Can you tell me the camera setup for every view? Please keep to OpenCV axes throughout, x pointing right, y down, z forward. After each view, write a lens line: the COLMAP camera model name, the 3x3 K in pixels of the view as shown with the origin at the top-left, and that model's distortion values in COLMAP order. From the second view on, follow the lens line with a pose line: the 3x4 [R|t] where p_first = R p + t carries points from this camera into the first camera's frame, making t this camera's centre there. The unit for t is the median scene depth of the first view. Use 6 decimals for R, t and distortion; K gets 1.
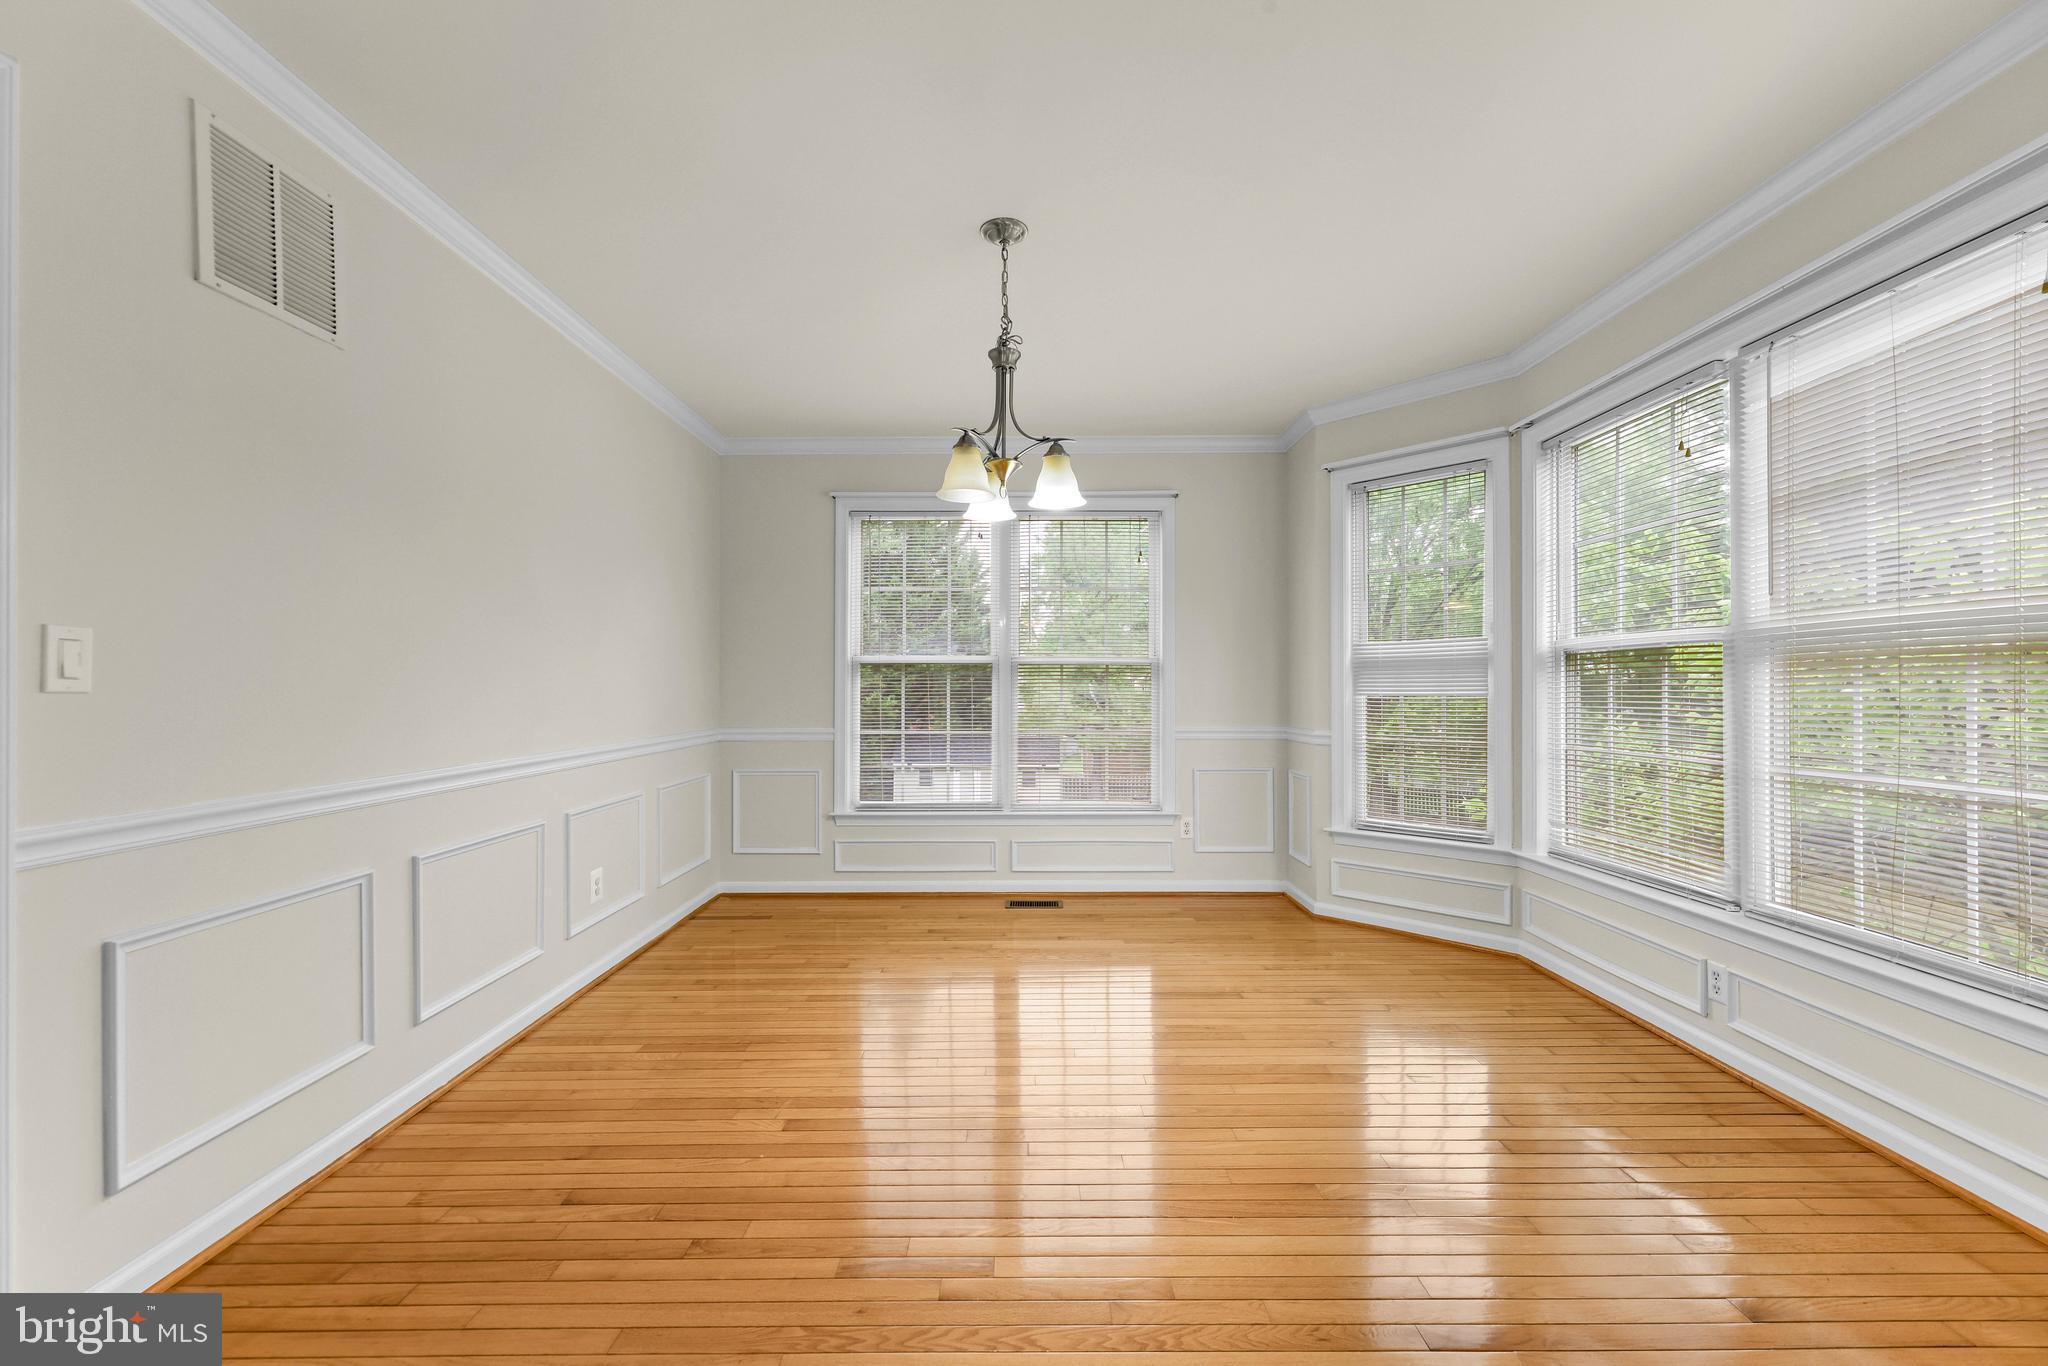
lens RADIAL K [[822.1, 0, 1012.9], [0, 822.1, 698.5], [0, 0, 1]] dist [0.001773, -0.000108]
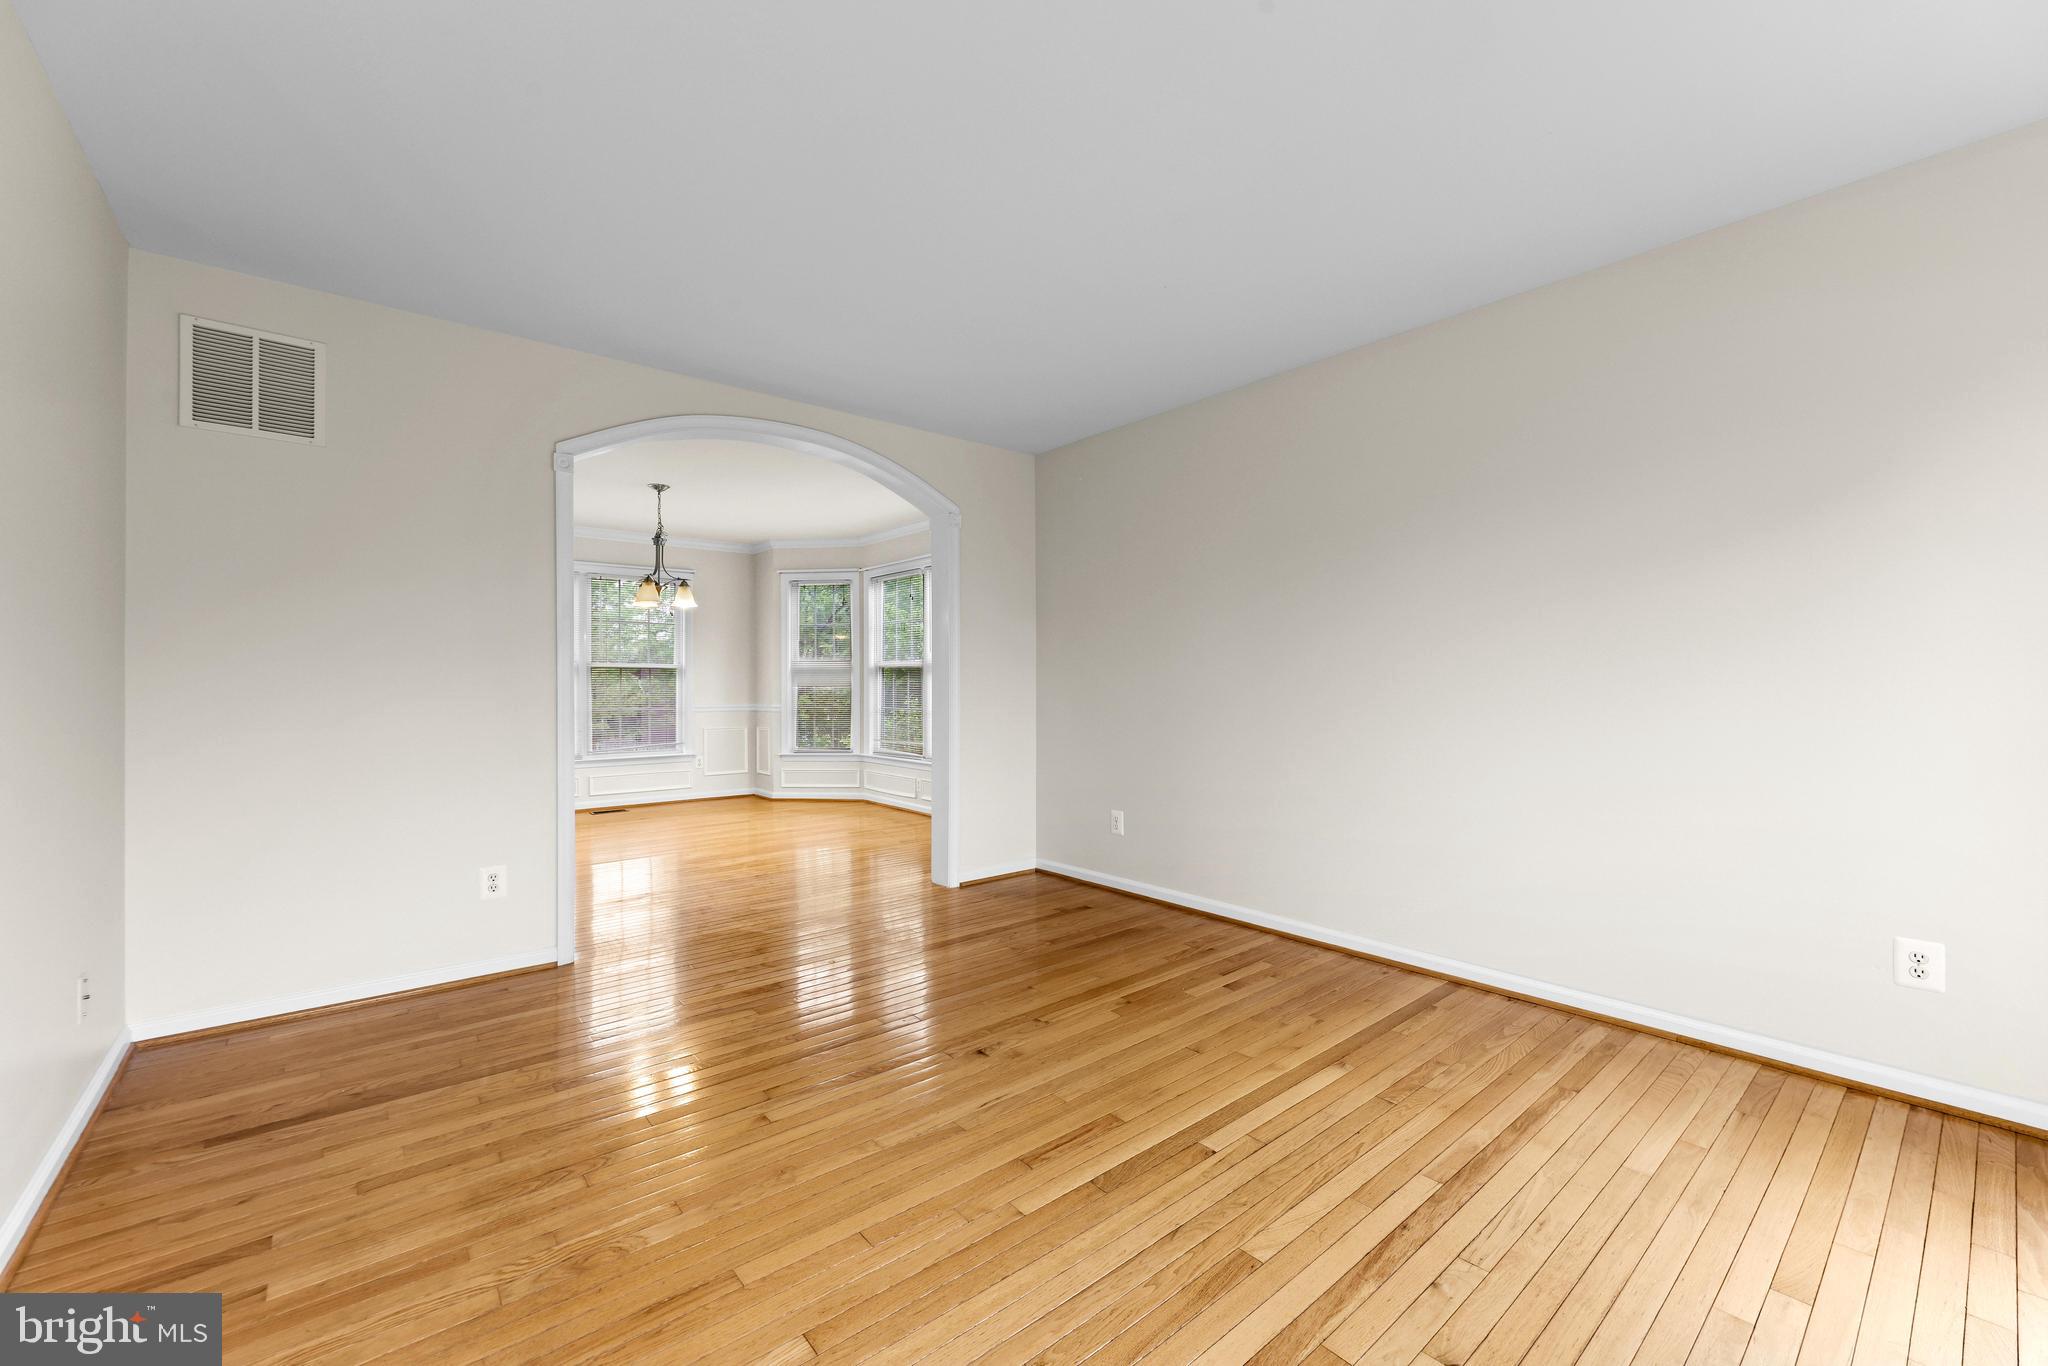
lens RADIAL K [[822.1, 0, 1021.6], [0, 822.1, 679.6], [0, 0, 1]] dist [0.001773, -0.000108]
pose [[0.762487, 0.002682, 0.646997, -0.529072], [0.003983, 0.999953, -0.008839, 0.000135], [-0.646991, 0.009317, 0.762441, -1.030664]]
